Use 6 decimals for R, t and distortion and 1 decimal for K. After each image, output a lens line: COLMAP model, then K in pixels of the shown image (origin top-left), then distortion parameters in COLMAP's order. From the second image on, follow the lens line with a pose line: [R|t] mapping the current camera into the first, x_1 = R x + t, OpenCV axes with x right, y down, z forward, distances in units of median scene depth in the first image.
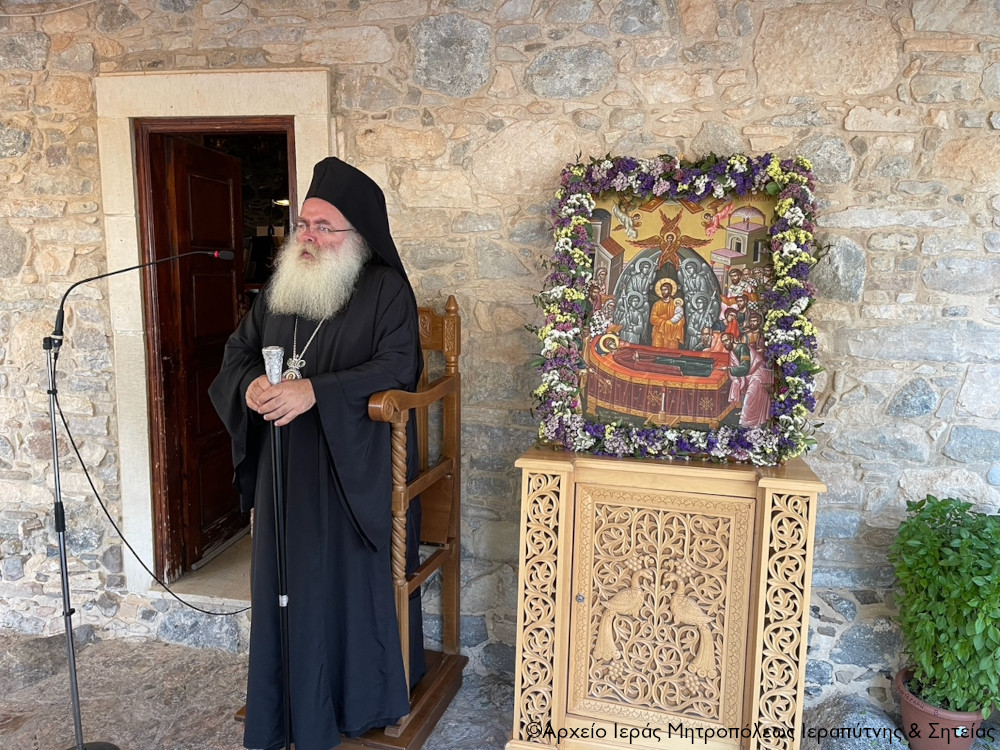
lens RADIAL K [[765.6, 0, 512.3], [0, 765.6, 375.9], [0, 0, 1]] dist [0.061593, -0.081152]
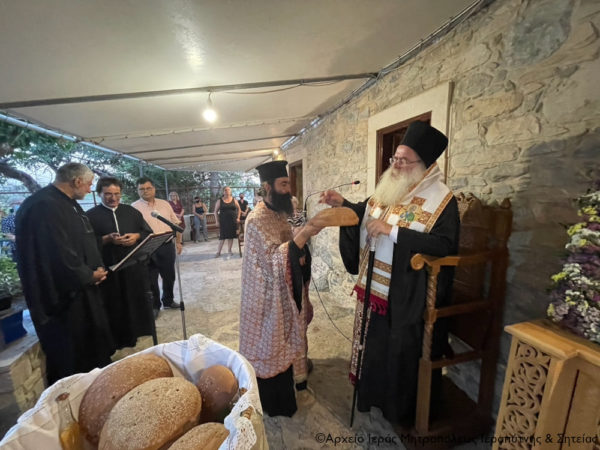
lens RADIAL K [[242.4, 0, 298.2], [0, 242.4, 226.6], [0, 0, 1]] dist [-0.006098, 0.000643]
pose [[0.505908, 0.108932, -0.855682, 0.131352], [-0.096195, 0.992931, 0.069531, -0.042389], [0.857207, 0.047136, 0.512810, 0.403806]]
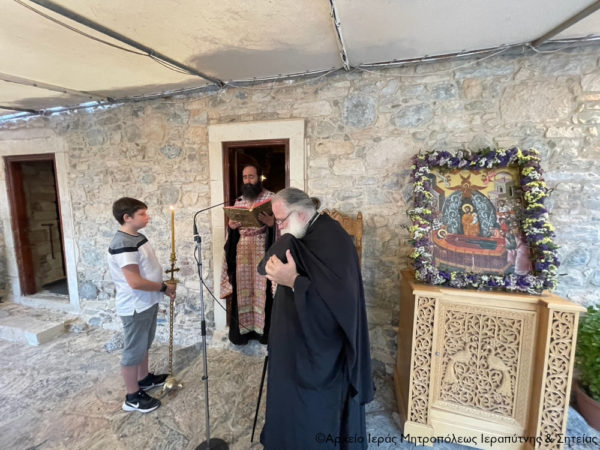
lens RADIAL K [[242.4, 0, 301.5], [0, 242.4, 226.8], [0, 0, 1]] dist [-0.006098, 0.000643]
pose [[0.999045, -0.002694, -0.043602, -0.227320], [0.001330, 0.999509, -0.031295, -0.037380], [0.043665, 0.031207, 0.998559, 0.266642]]
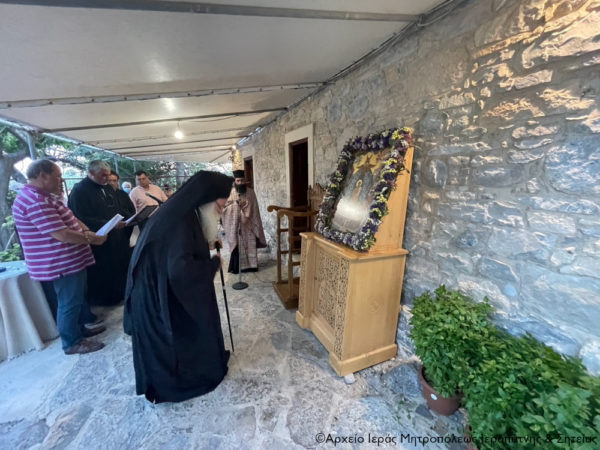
lens RADIAL K [[242.4, 0, 300.8], [0, 242.4, 226.2], [0, 0, 1]] dist [-0.006098, 0.000643]
pose [[0.611504, 0.138132, -0.779091, 0.716077], [-0.094185, 0.990350, 0.101662, -0.028126], [0.785616, 0.011212, 0.618613, 0.270542]]
